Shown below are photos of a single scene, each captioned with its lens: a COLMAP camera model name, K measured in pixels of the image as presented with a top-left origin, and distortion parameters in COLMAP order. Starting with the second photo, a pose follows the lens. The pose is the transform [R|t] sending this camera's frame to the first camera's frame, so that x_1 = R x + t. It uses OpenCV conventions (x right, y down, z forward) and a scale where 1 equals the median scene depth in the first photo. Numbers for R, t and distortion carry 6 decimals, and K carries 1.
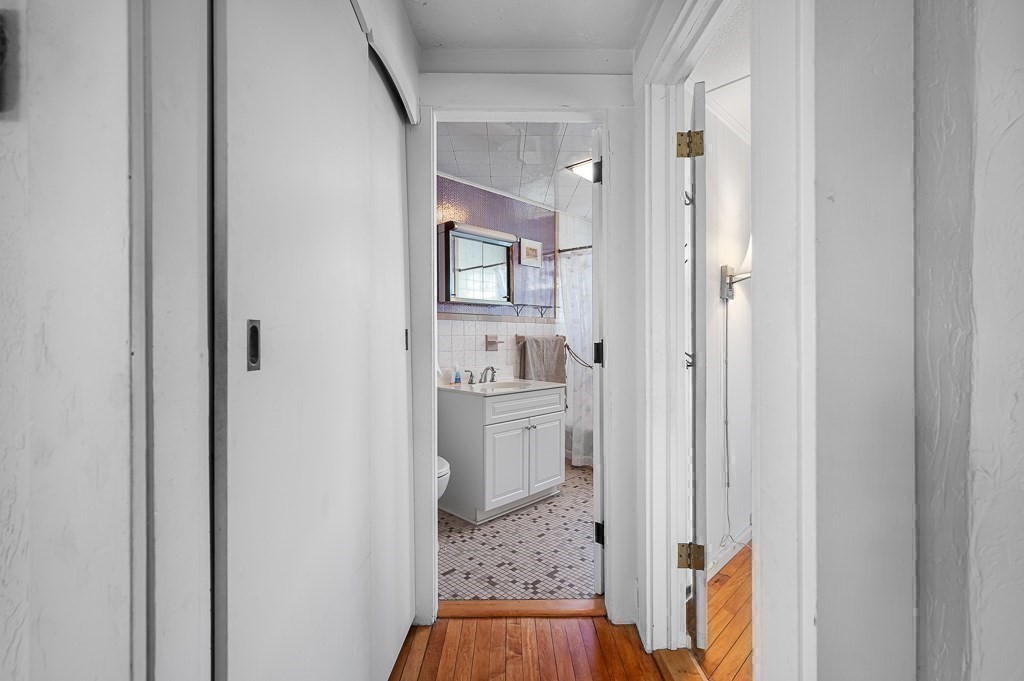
lens RADIAL K [[454.1, 0, 513.9], [0, 454.1, 337.4], [0, 0, 1]] dist [0.003233, 0.000508]
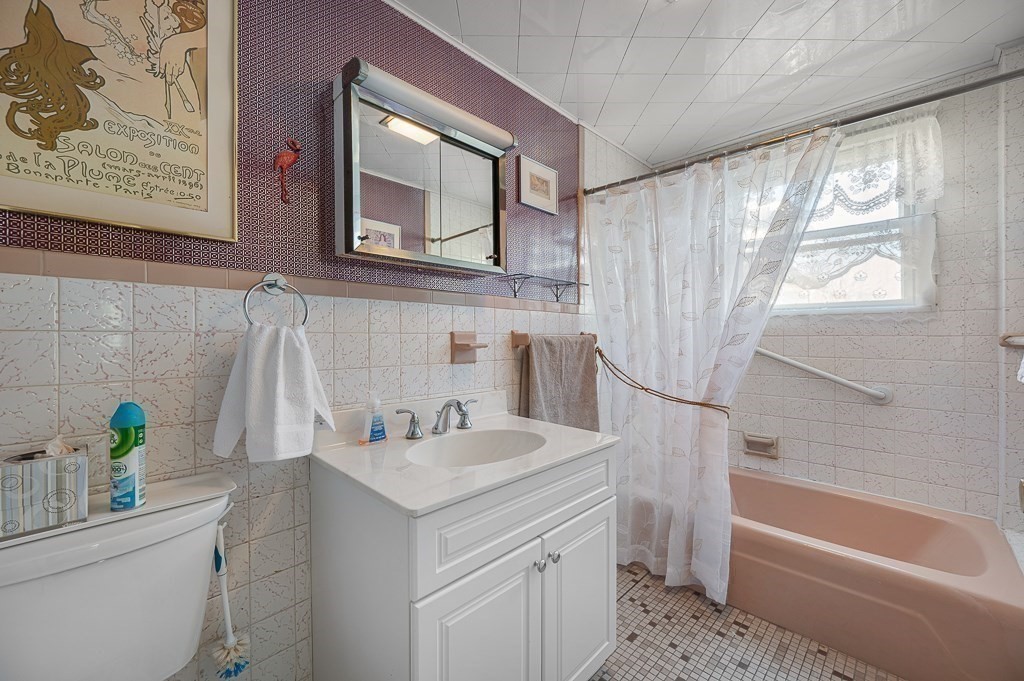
lens RADIAL K [[401.4, 0, 513.0], [0, 401.4, 336.4], [0, 0, 1]] dist [-0.000147, 0.000023]
pose [[0.999992, -0.000890, -0.003834, 0.007688], [0.000893, 0.999999, 0.000763, -0.000705], [0.003834, -0.000766, 0.999992, 0.519096]]
